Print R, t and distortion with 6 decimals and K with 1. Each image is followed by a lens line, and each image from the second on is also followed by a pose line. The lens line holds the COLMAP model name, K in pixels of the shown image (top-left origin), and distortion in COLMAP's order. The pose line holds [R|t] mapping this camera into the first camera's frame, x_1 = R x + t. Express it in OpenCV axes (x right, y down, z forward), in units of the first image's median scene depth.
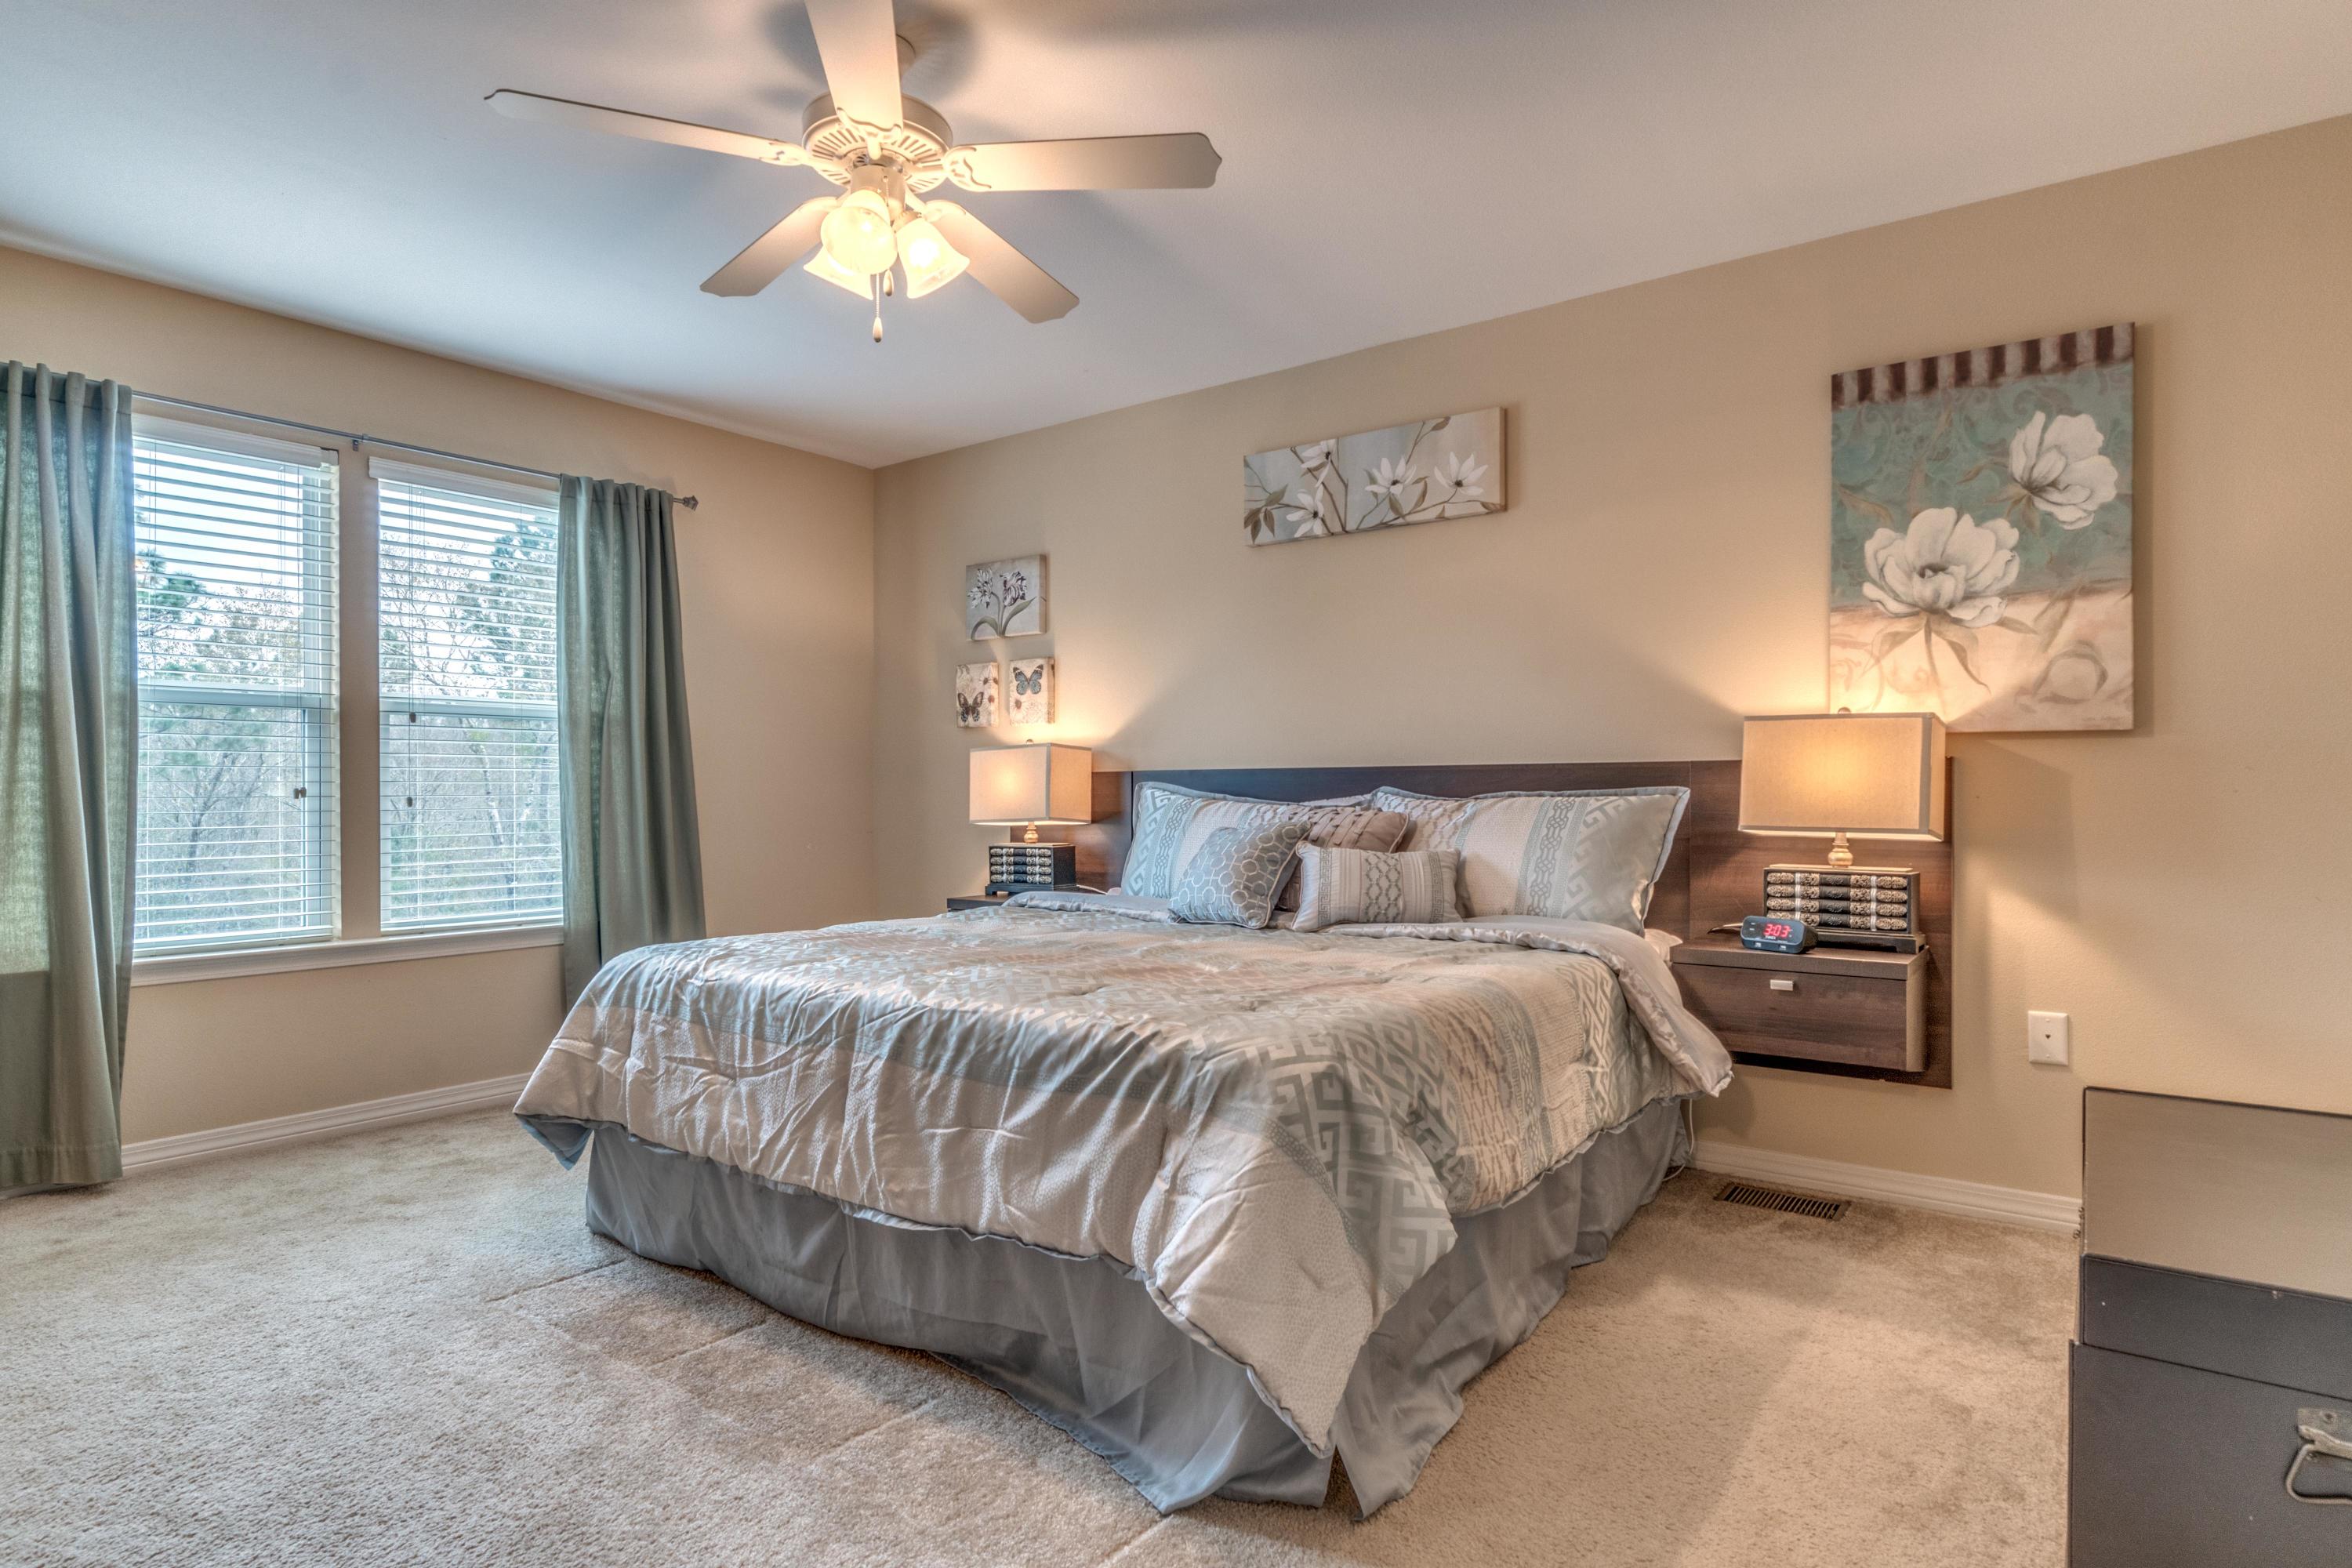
lens RADIAL K [[1244.0, 0, 1182.1], [0, 1244.0, 795.1], [0, 0, 1]] dist [-0.003390, -0.002945]
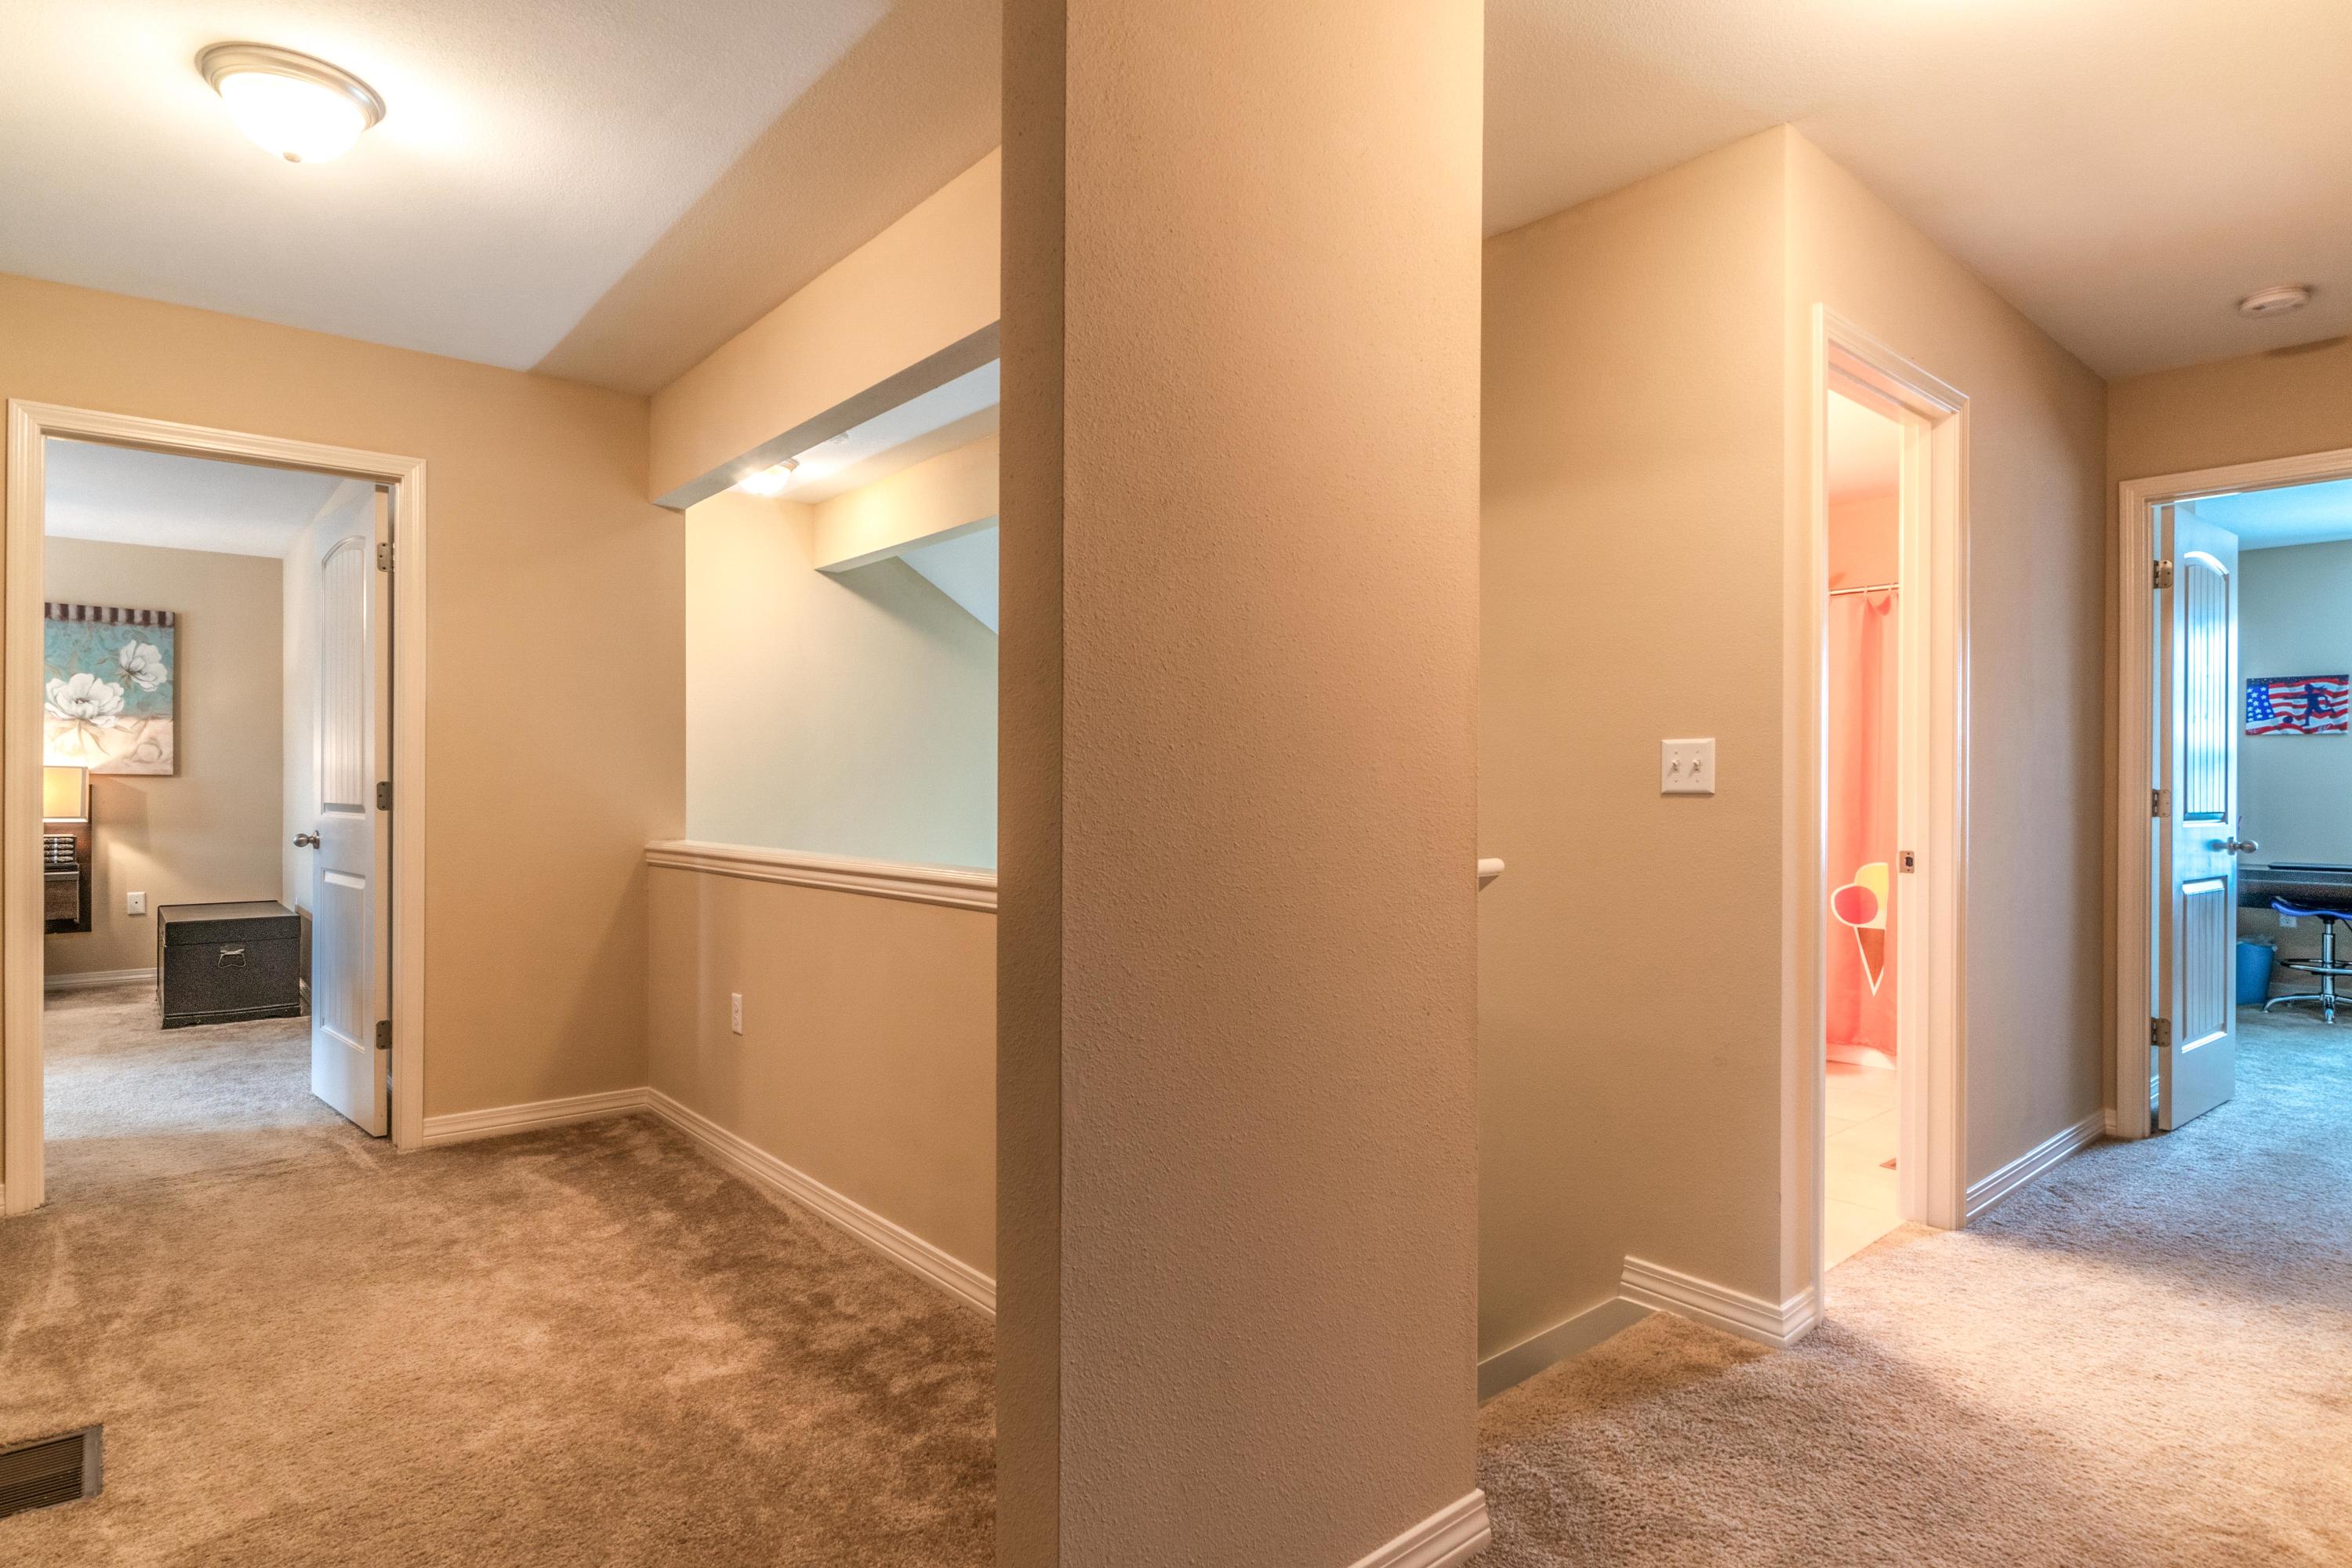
lens RADIAL K [[1244.0, 0, 1177.2], [0, 1244.0, 784.1], [0, 0, 1]] dist [-0.003390, -0.002945]
pose [[0.217540, 0.004703, 0.976040, -1.193388], [0.001463, 0.999986, -0.005145, -0.017628], [-0.976050, 0.002547, 0.217530, -1.472186]]
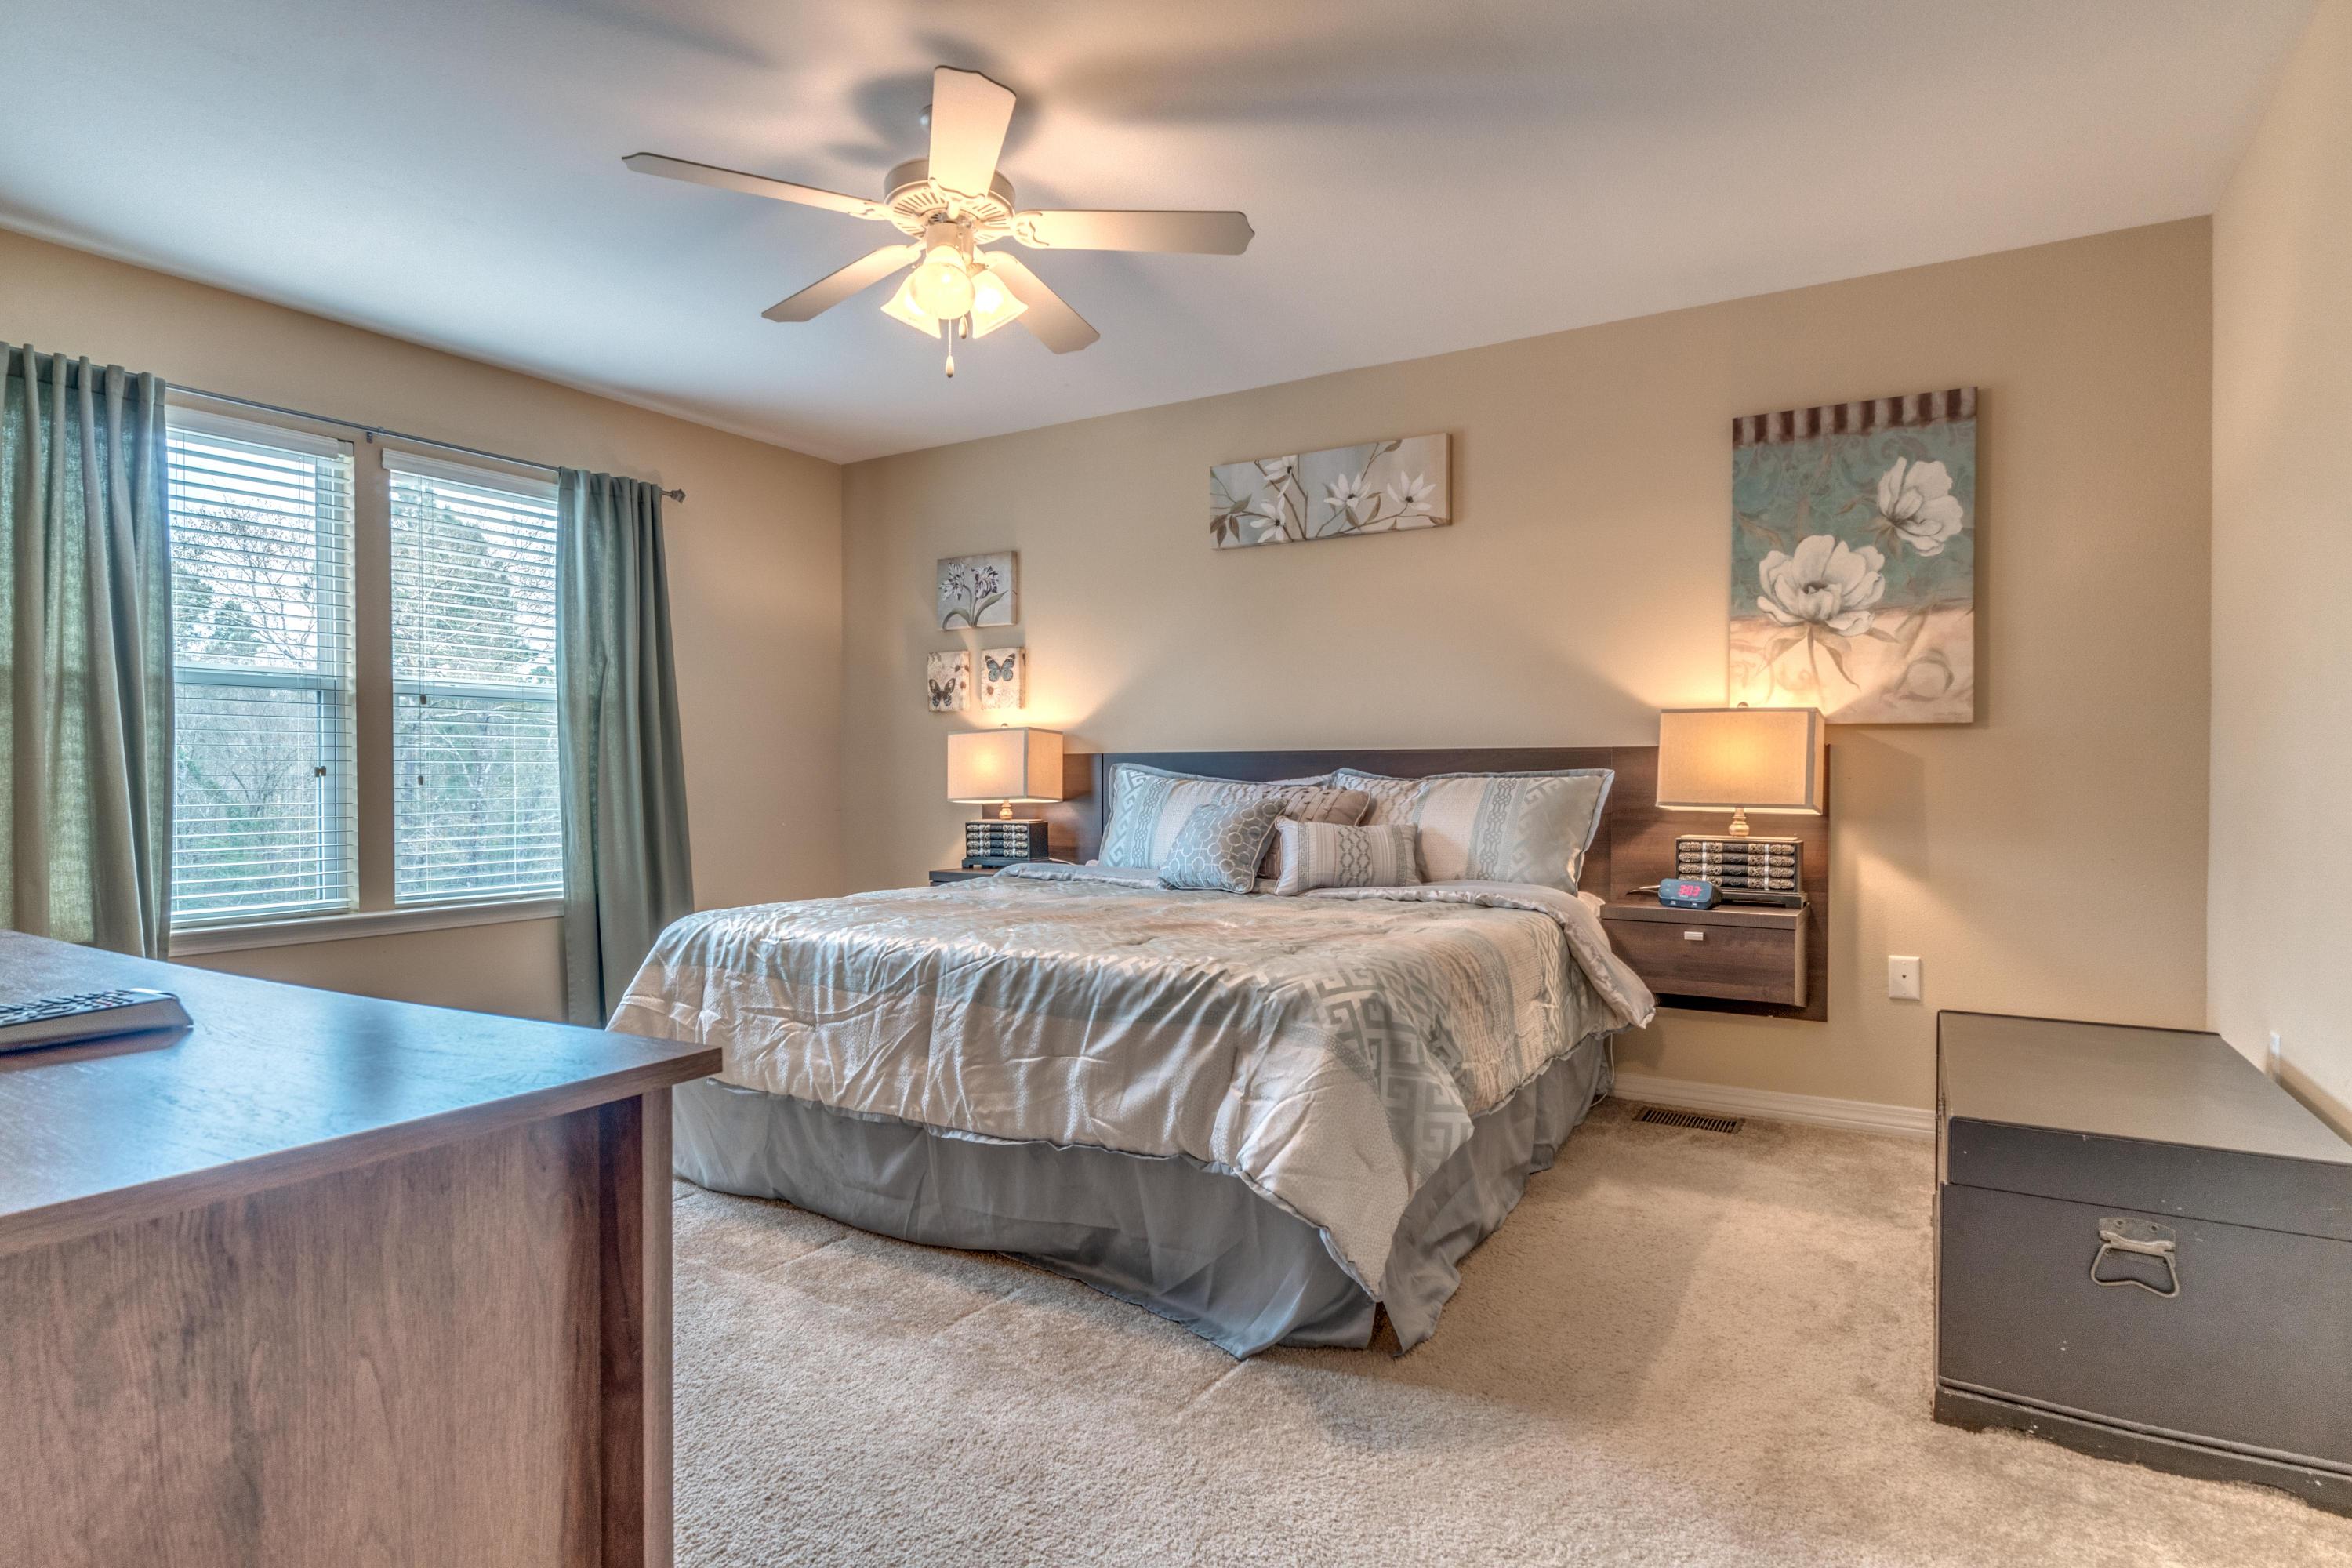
lens RADIAL K [[1244.0, 0, 1169.6], [0, 1244.0, 789.3], [0, 0, 1]] dist [-0.003390, -0.002945]
pose [[0.995681, 0.001114, 0.092832, -0.126212], [-0.002090, 0.999944, 0.010419, 0.001186], [-0.092815, -0.010568, 0.995627, -0.134822]]
